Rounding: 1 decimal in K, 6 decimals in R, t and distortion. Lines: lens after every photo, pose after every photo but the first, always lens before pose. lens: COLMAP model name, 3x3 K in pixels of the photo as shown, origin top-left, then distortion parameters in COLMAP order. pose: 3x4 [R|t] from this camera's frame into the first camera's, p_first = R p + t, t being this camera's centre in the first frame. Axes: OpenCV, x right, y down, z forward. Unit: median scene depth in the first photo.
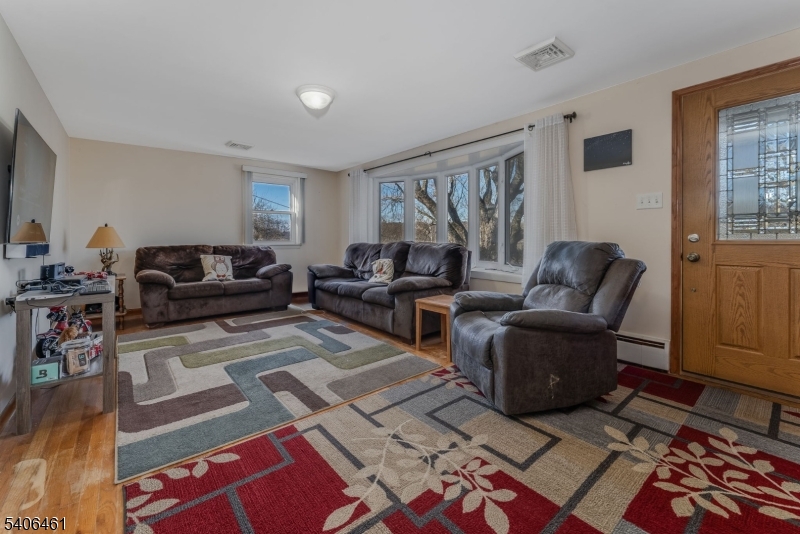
lens RADIAL K [[335.3, 0, 399.5], [0, 335.3, 242.4], [0, 0, 1]] dist [-0.001121, -0.000208]
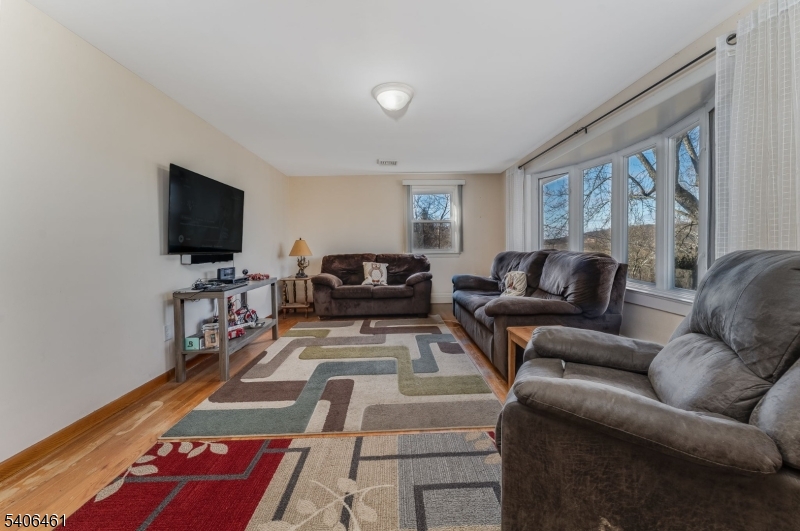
lens RADIAL K [[327.8, 0, 400.8], [0, 327.8, 255.5], [0, 0, 1]] dist [-0.002398, -0.000363]
pose [[0.790733, 0.005700, -0.612134, 0.334044], [0.005474, 0.999851, 0.016381, -0.006226], [0.612136, -0.016303, 0.790584, 0.283131]]
